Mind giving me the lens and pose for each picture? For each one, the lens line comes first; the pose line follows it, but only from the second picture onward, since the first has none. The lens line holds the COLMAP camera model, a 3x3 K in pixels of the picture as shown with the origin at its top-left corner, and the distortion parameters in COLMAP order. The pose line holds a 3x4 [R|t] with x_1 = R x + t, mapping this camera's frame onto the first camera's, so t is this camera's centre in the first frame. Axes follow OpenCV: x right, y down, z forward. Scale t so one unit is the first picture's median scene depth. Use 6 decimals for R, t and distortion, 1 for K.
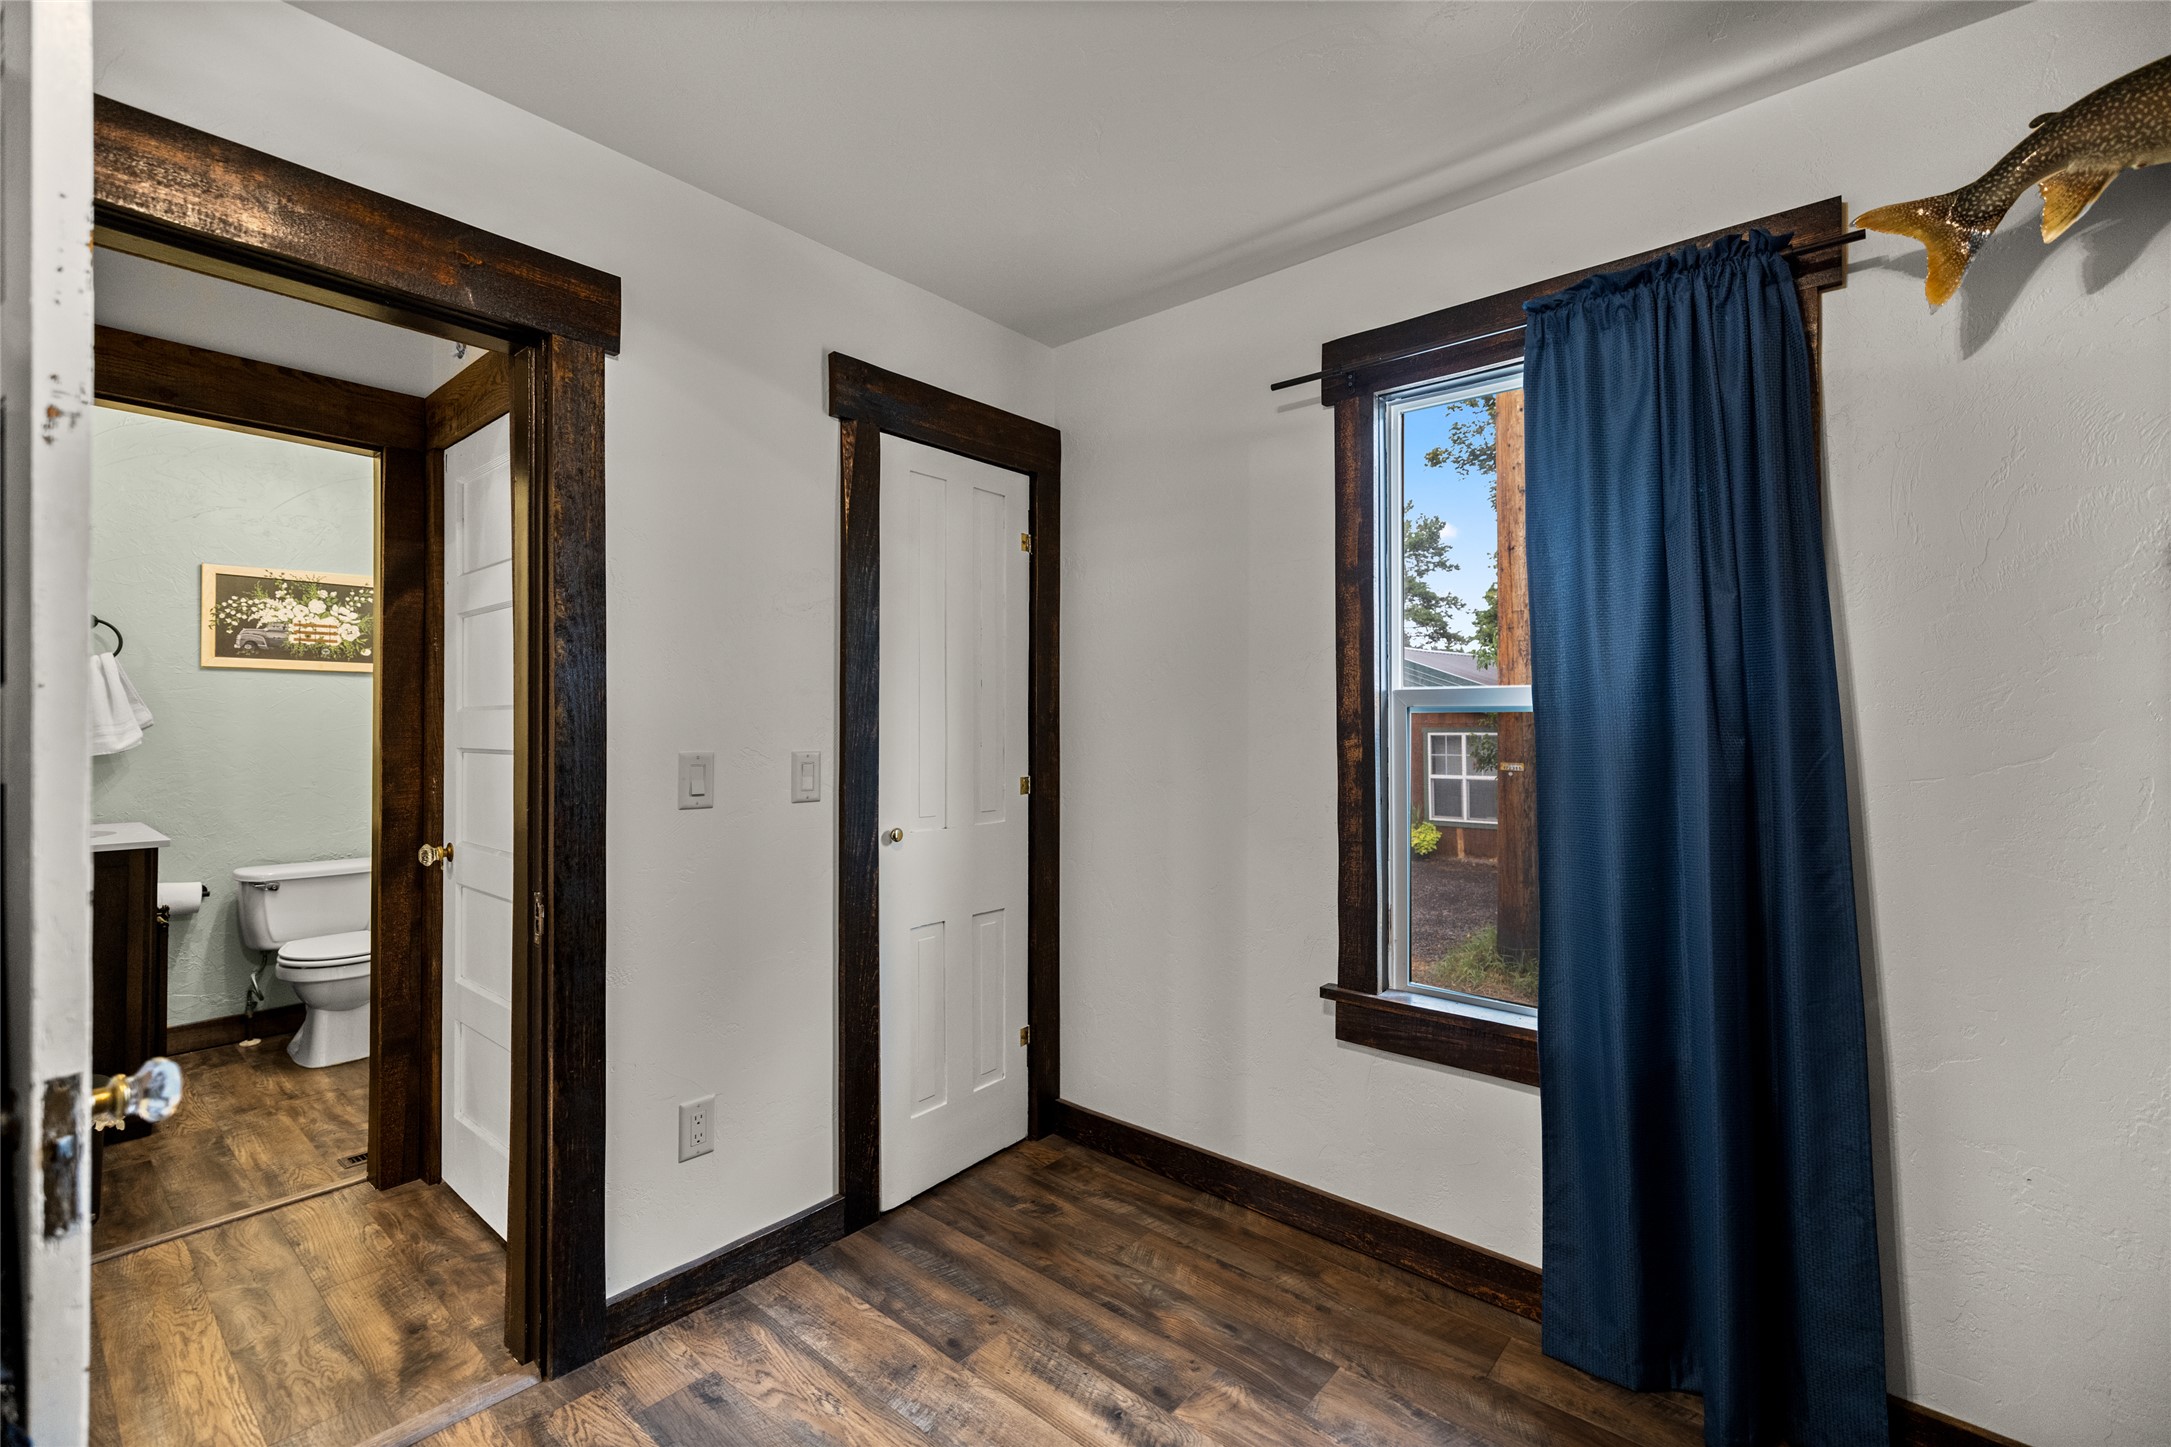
lens RADIAL K [[952.5, 0, 1091.9], [0, 952.5, 716.4], [0, 0, 1]] dist [0.004574, -0.001222]
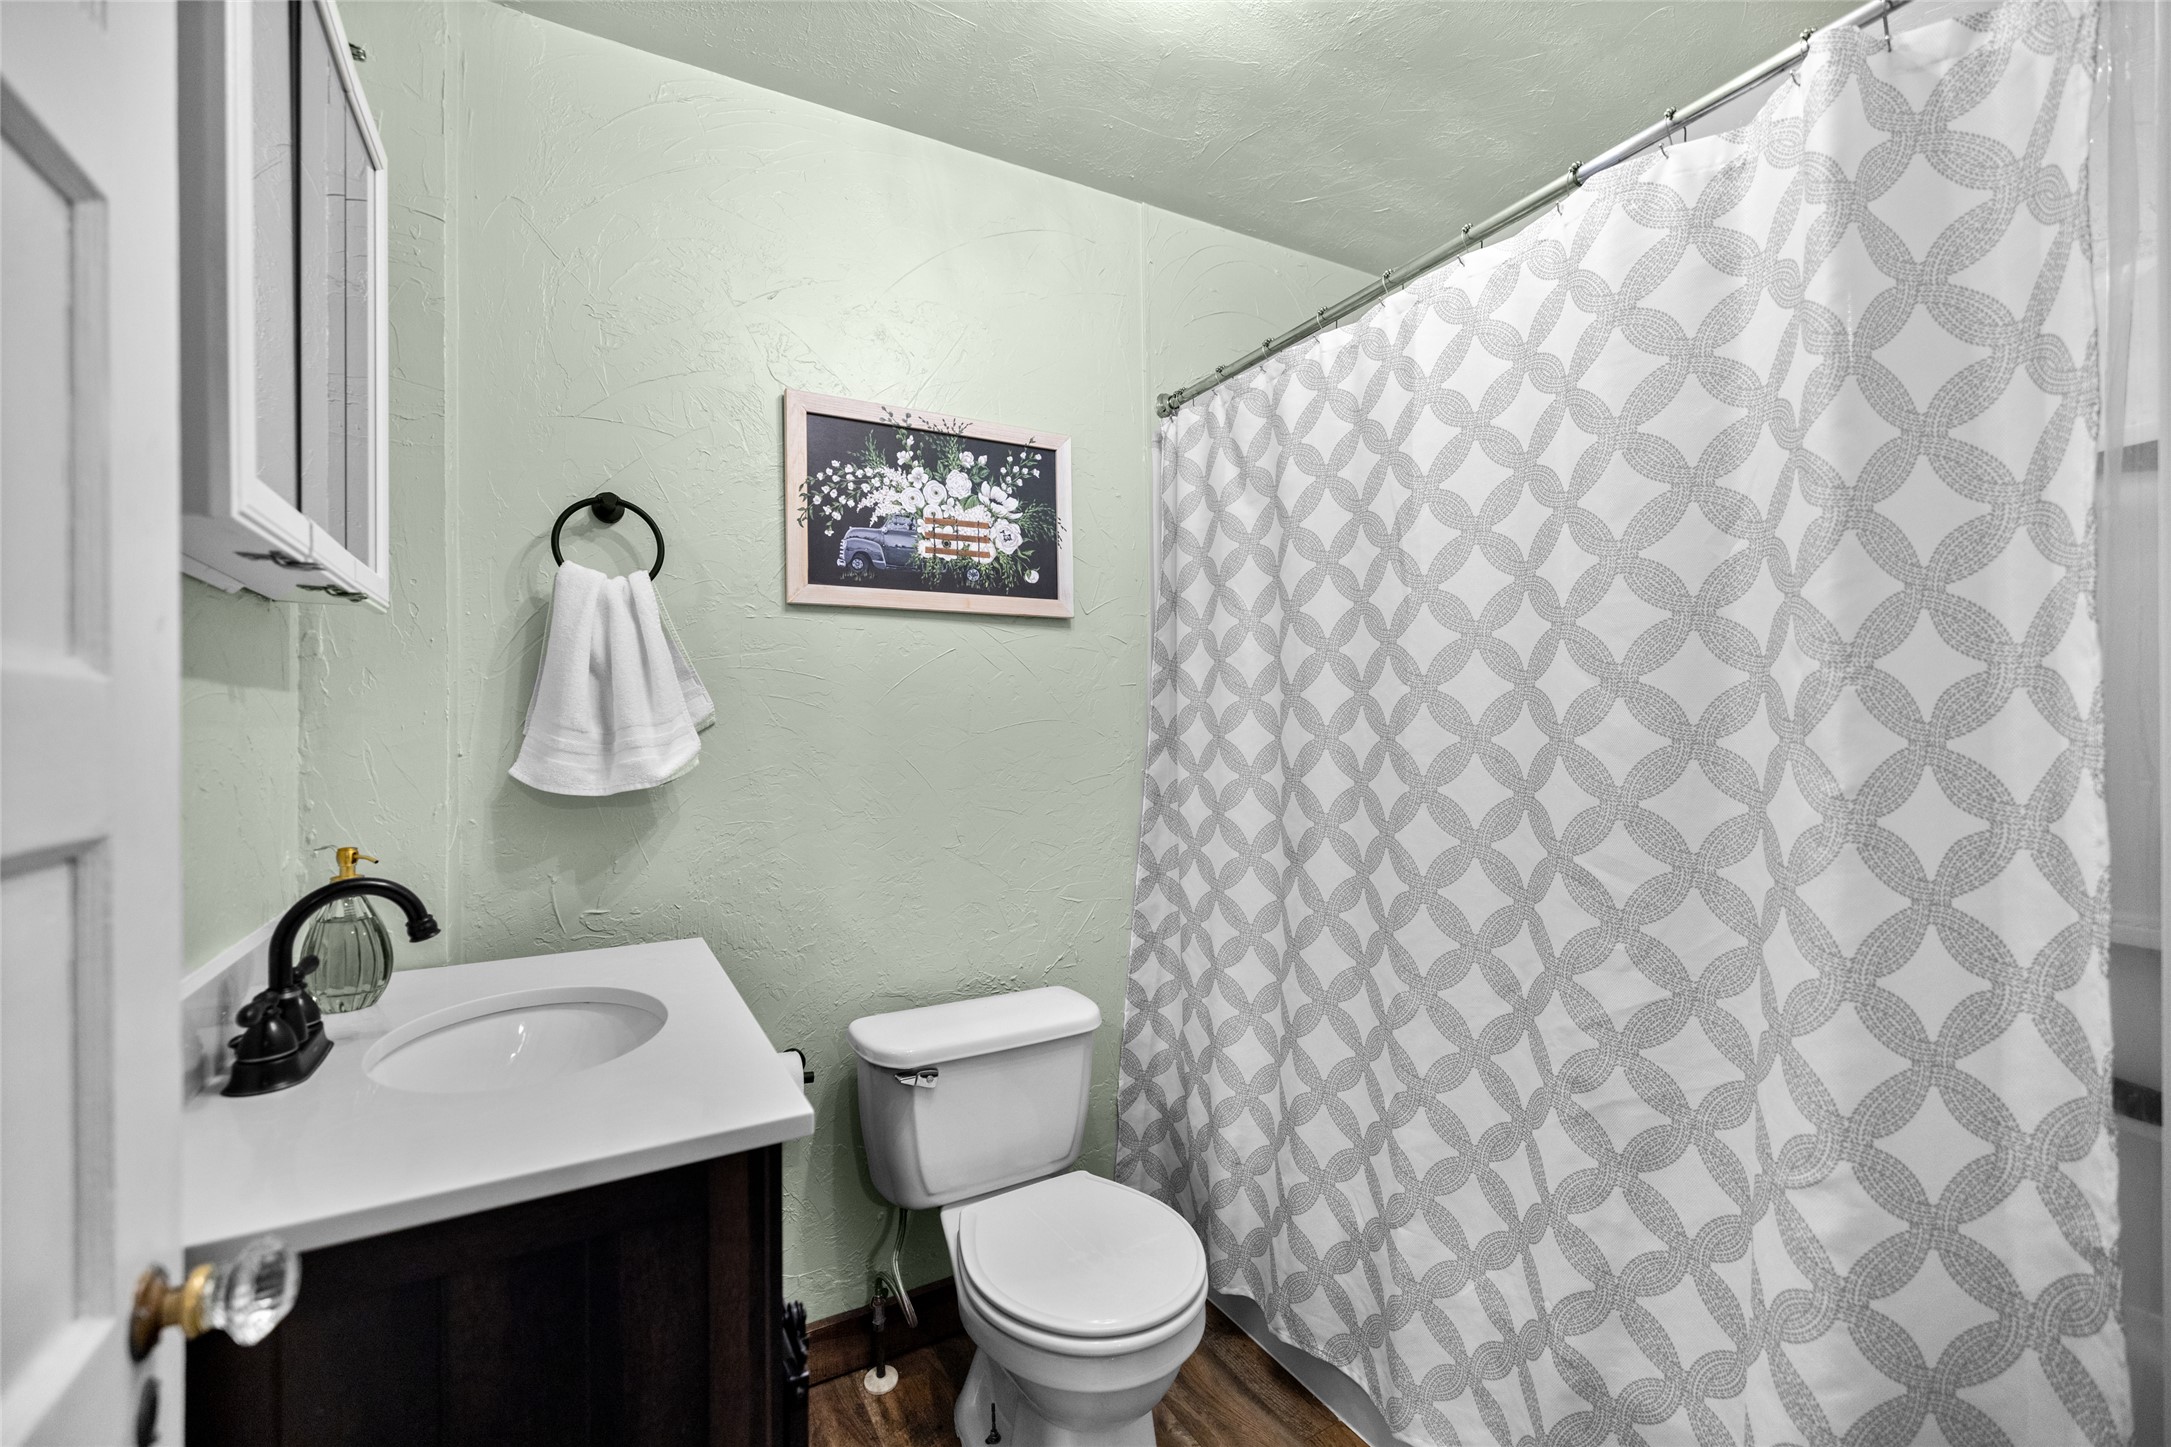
lens RADIAL K [[952.5, 0, 1083.5], [0, 952.5, 723.9], [0, 0, 1]] dist [0.004574, -0.001222]
pose [[0.933220, -0.010571, -0.359149, -0.590602], [0.015234, 0.999832, 0.010156, 0.006329], [0.358982, -0.014949, 0.933225, 0.573622]]
